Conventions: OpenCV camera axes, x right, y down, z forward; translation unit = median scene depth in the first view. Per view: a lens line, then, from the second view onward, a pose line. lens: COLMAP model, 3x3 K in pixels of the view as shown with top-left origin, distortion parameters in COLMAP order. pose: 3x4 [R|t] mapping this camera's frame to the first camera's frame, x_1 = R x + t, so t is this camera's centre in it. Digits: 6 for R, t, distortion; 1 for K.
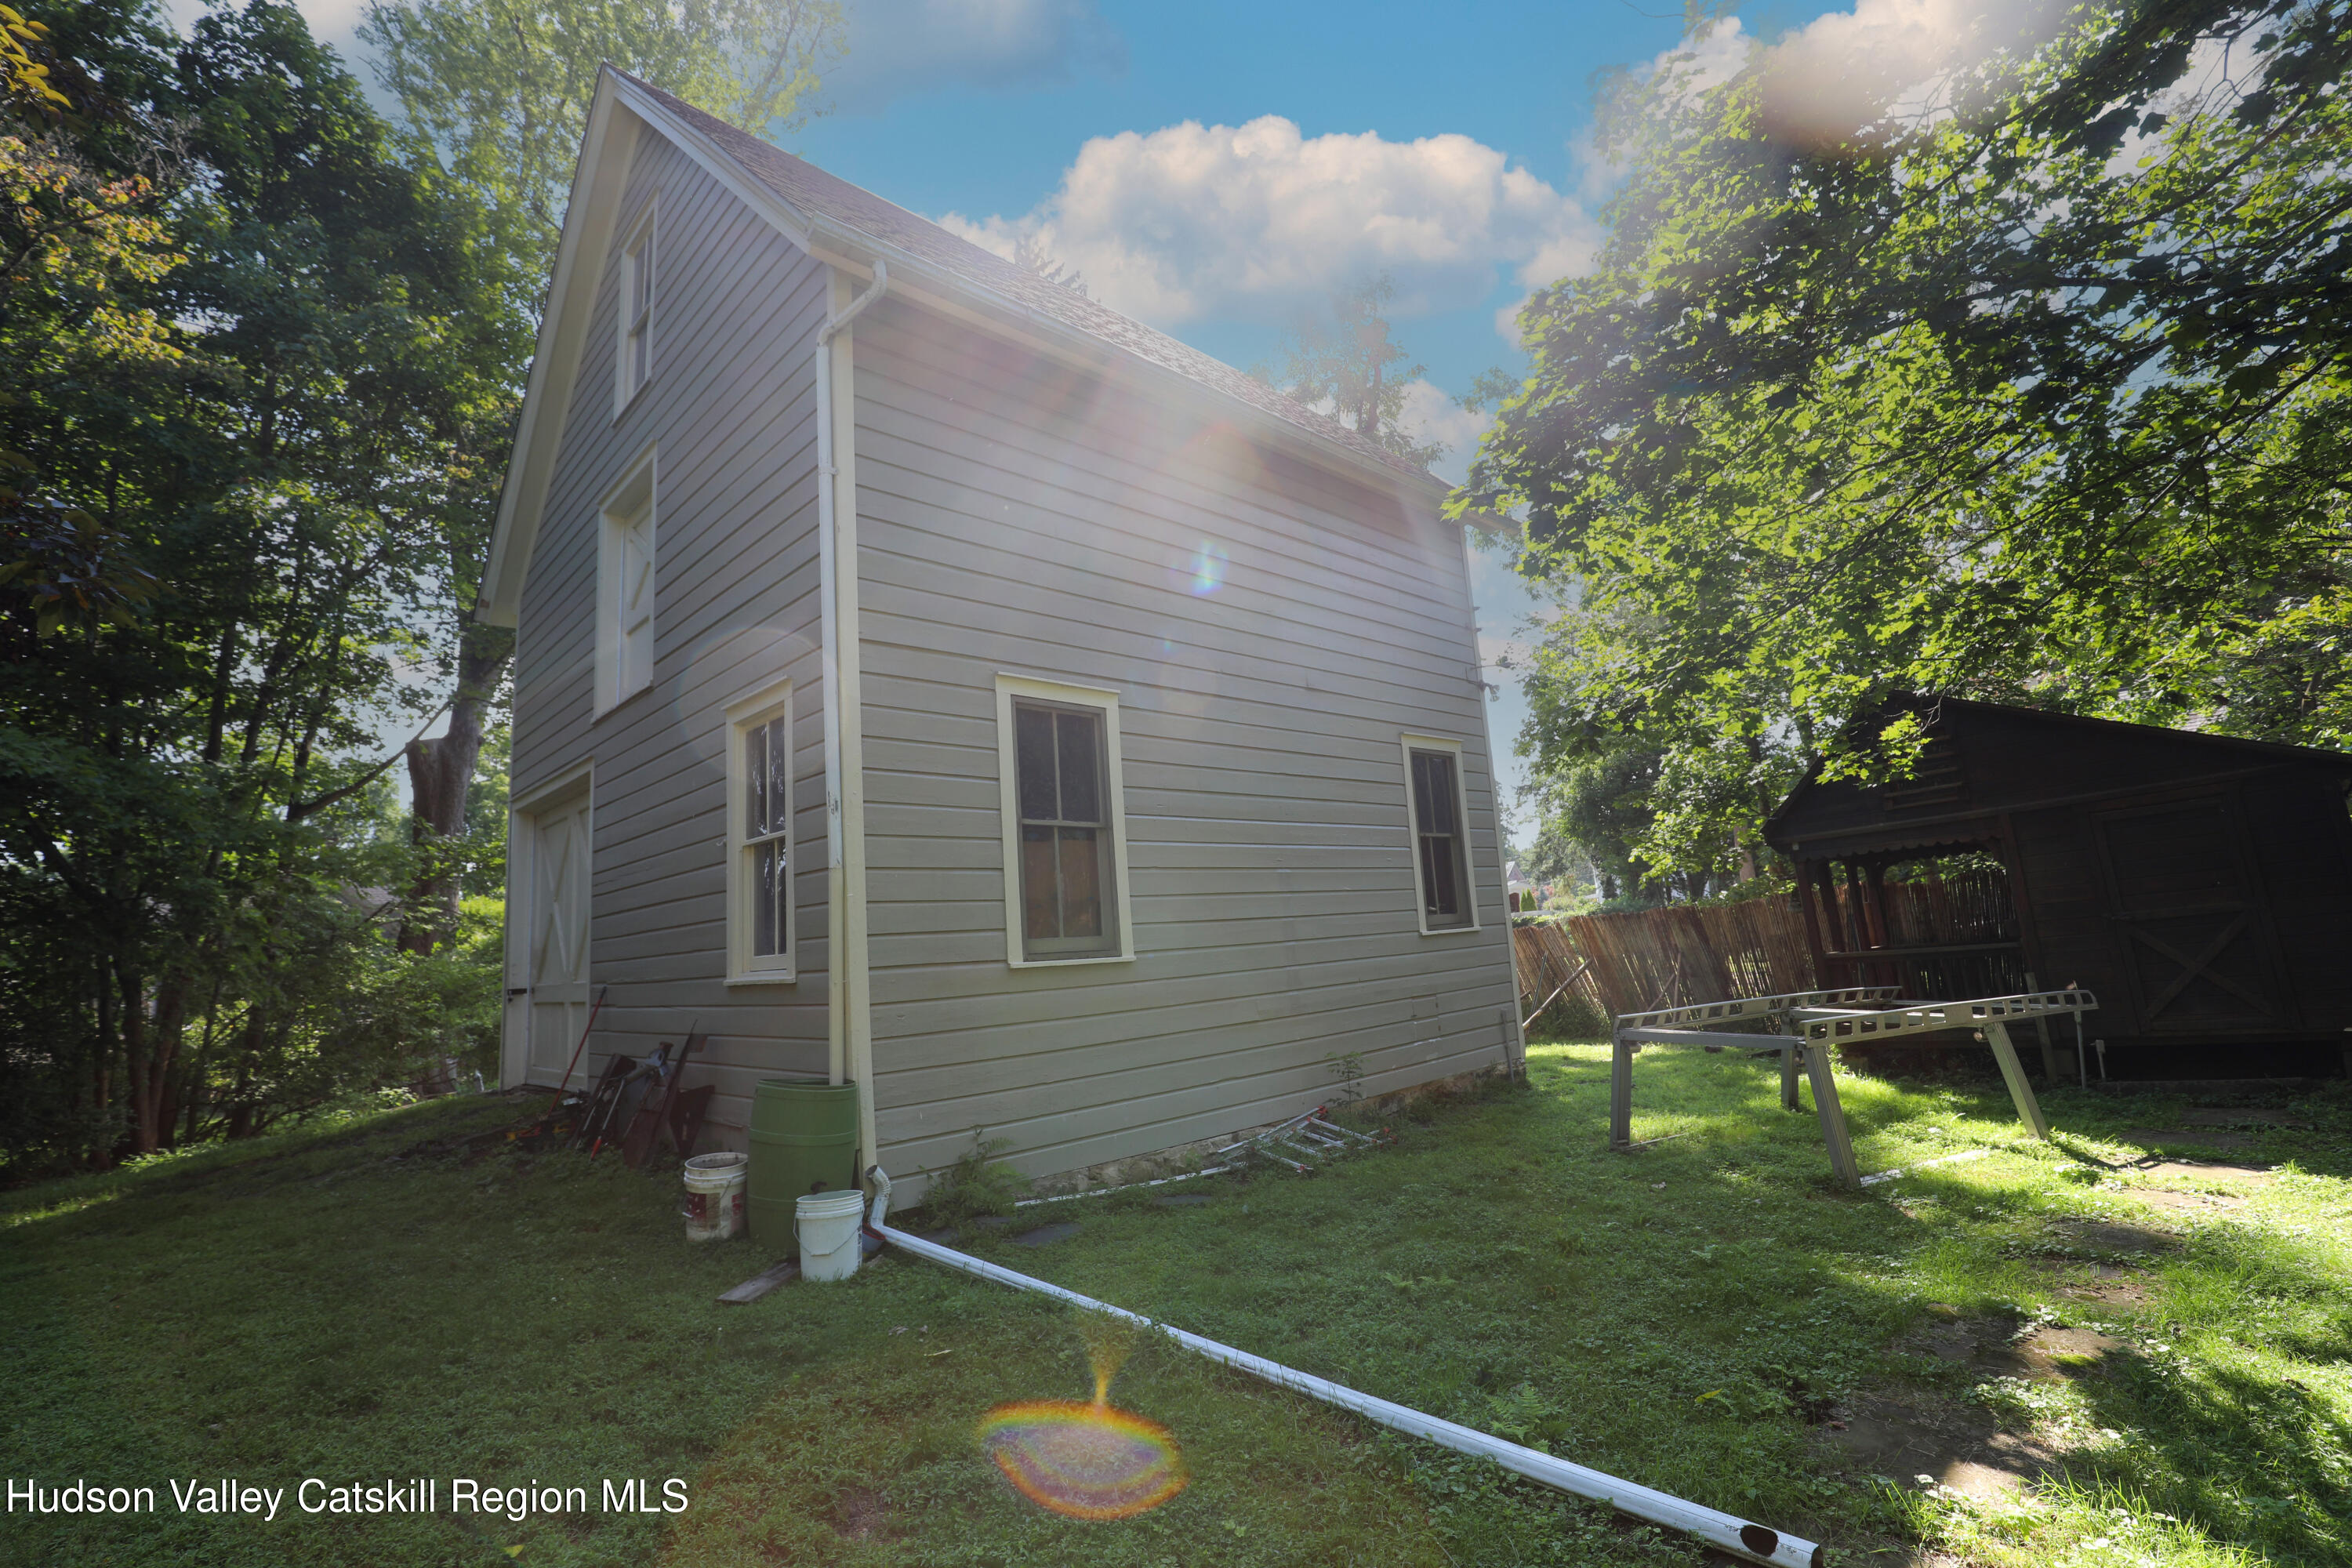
lens RADIAL K [[1071.4, 0, 1164.6], [0, 1071.4, 778.6], [0, 0, 1]] dist [-0.034770, 0.005991]
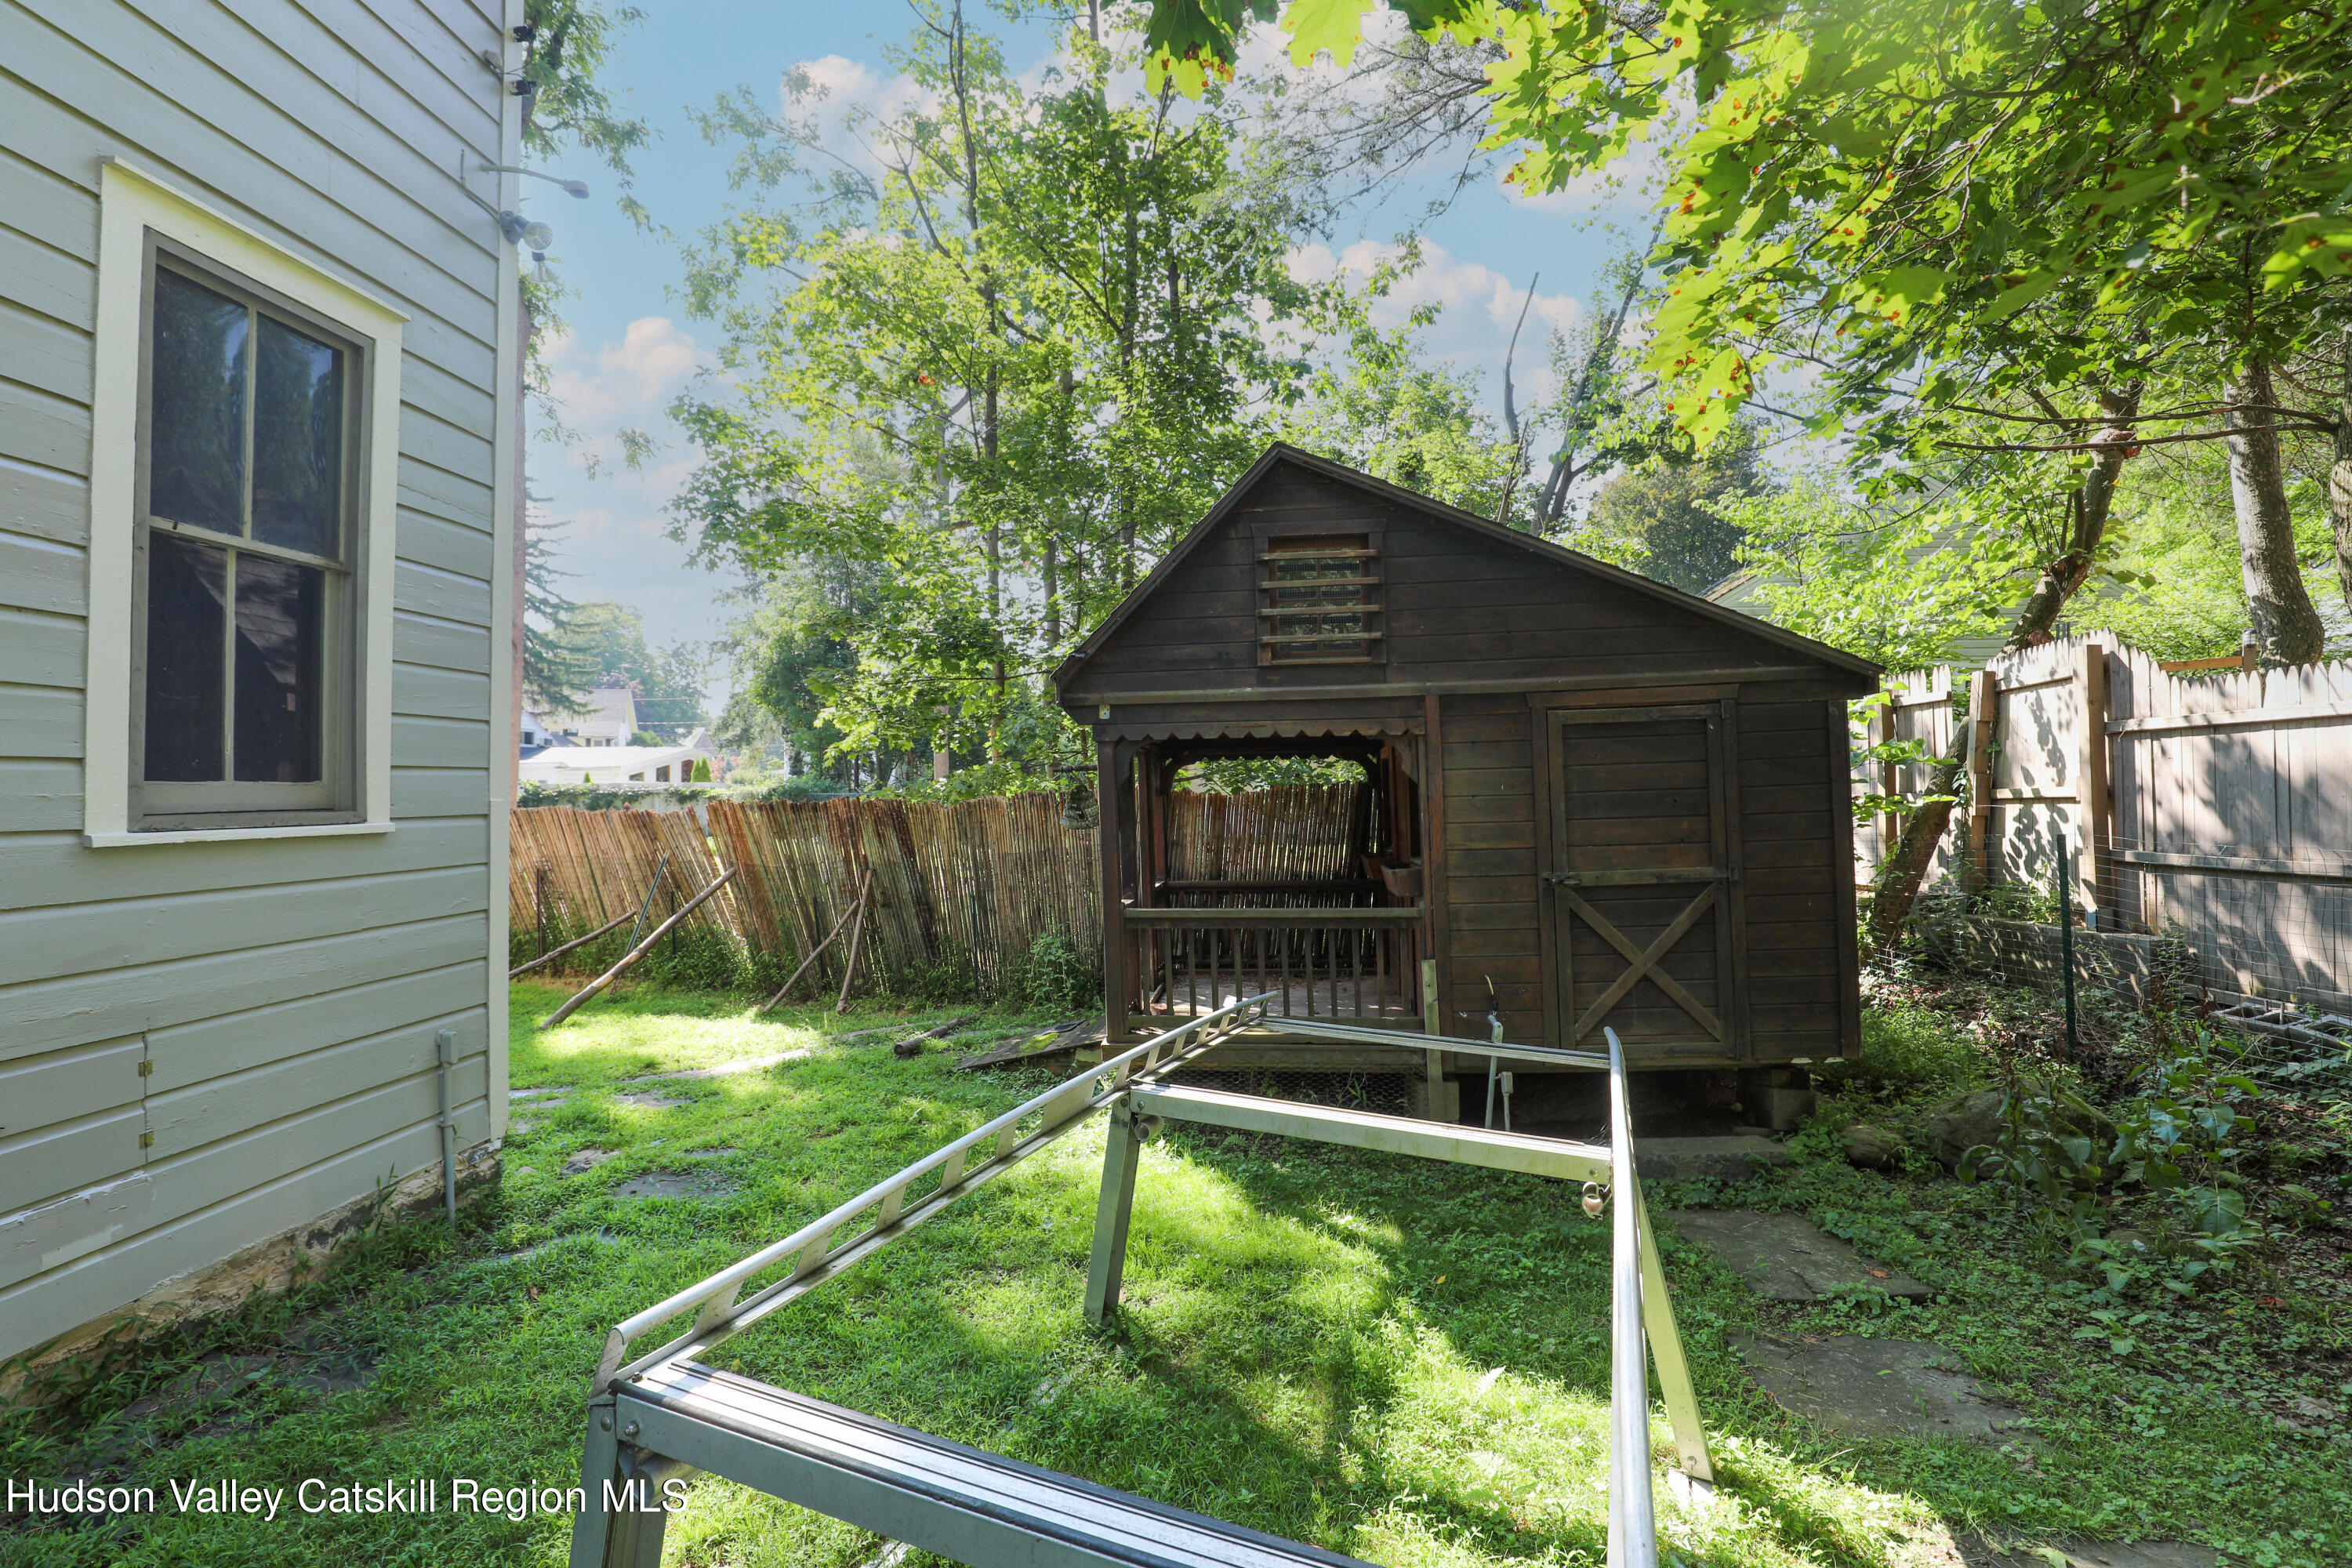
lens RADIAL K [[1071.4, 0, 1161.4], [0, 1071.4, 789.8], [0, 0, 1]] dist [-0.034770, 0.005991]
pose [[0.747626, 0.074700, 0.659906, 0.173762], [-0.158943, 0.984903, 0.068583, 0.041061], [-0.644820, -0.156162, 0.748212, 0.380738]]
